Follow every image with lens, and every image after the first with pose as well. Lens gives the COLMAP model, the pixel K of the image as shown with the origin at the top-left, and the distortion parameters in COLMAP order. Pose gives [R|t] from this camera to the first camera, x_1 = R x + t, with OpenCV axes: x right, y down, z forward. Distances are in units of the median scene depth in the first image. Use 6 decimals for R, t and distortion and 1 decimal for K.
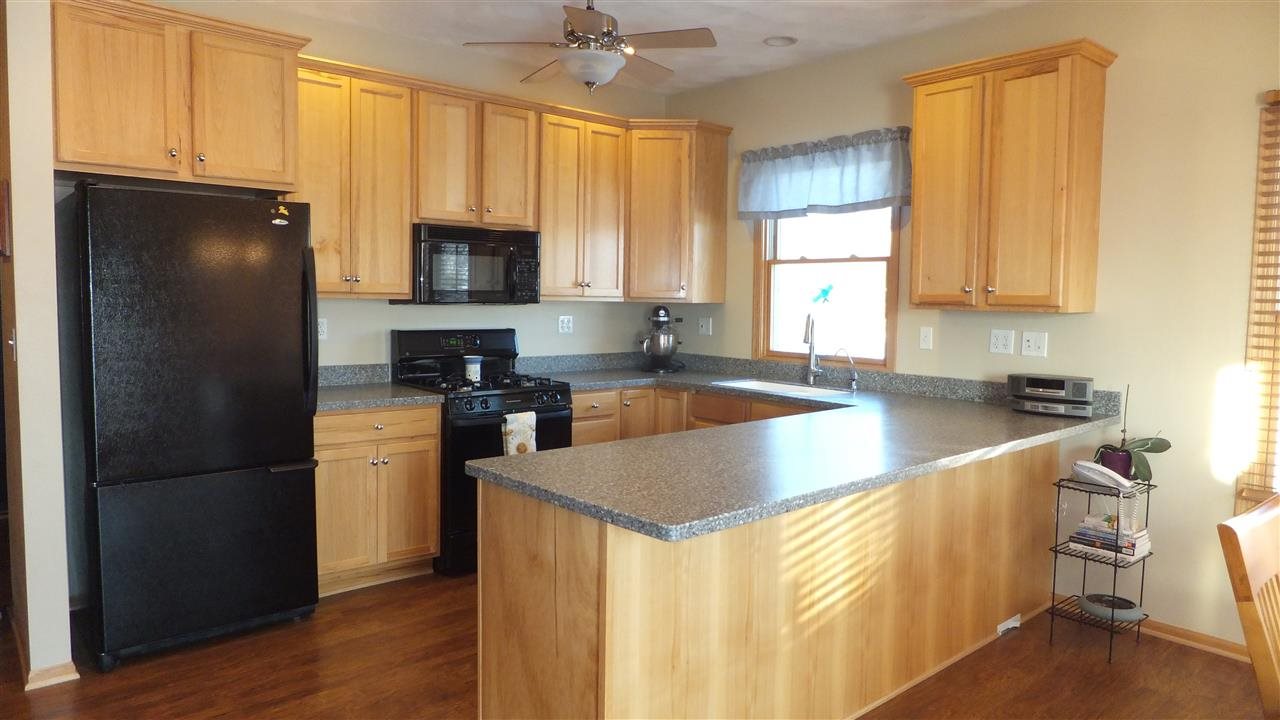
lens RADIAL K [[815.8, 0, 621.1], [0, 815.8, 351.5], [0, 0, 1]] dist [-0.079307, 0.076040]
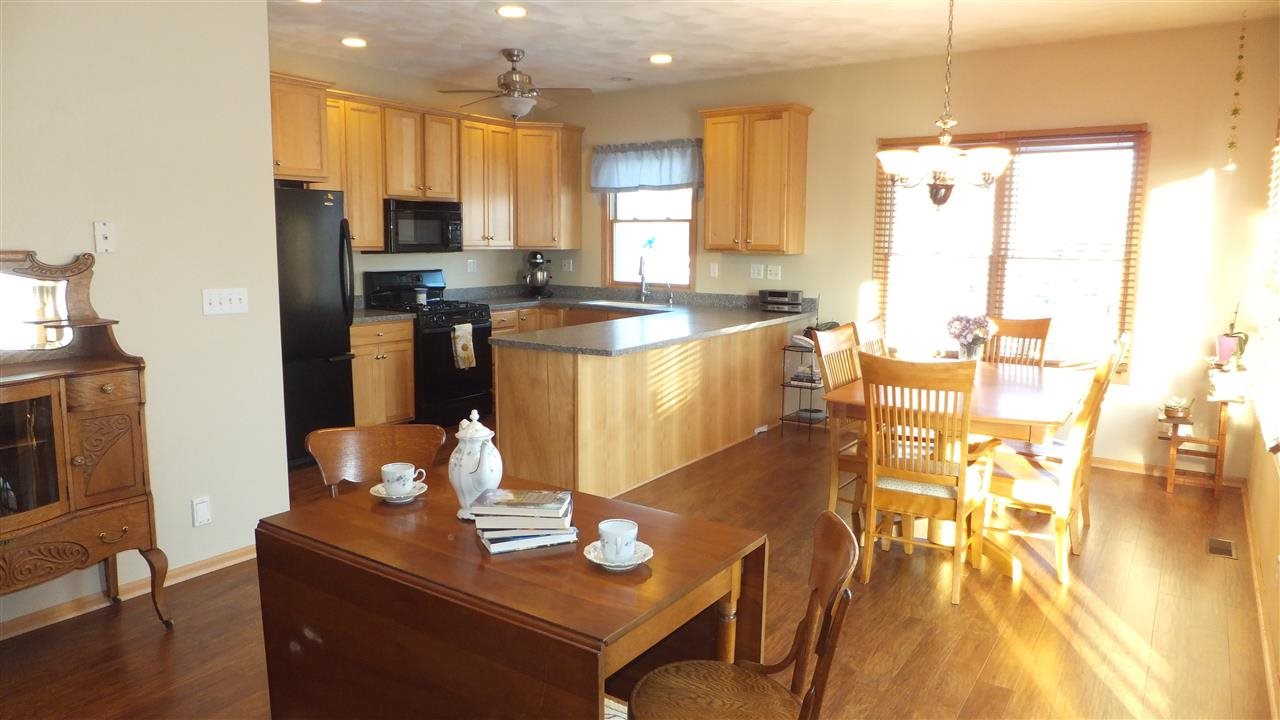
lens RADIAL K [[815.8, 0, 621.1], [0, 815.8, 351.5], [0, 0, 1]] dist [-0.079307, 0.076040]
pose [[0.968882, -0.041148, 0.244077, -0.203098], [0.023187, 0.996837, 0.076014, 0.016737], [-0.246433, -0.067989, 0.966772, -0.532068]]
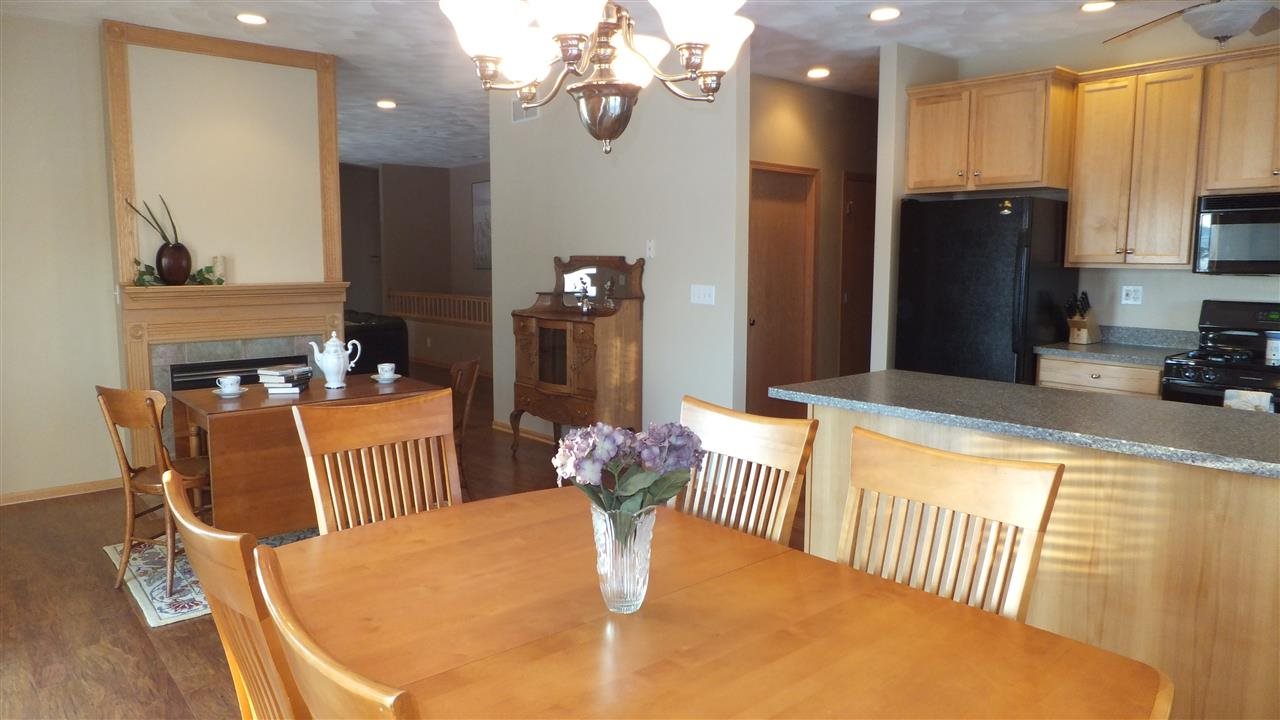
lens RADIAL K [[821.7, 0, 644.3], [0, 821.7, 343.0], [0, 0, 1]] dist [0.003803, 0.003032]
pose [[0.019045, 0.087313, -0.995999, 0.775669], [-0.076817, 0.993363, 0.085613, -0.007303], [0.996863, 0.074880, 0.025626, 0.273971]]
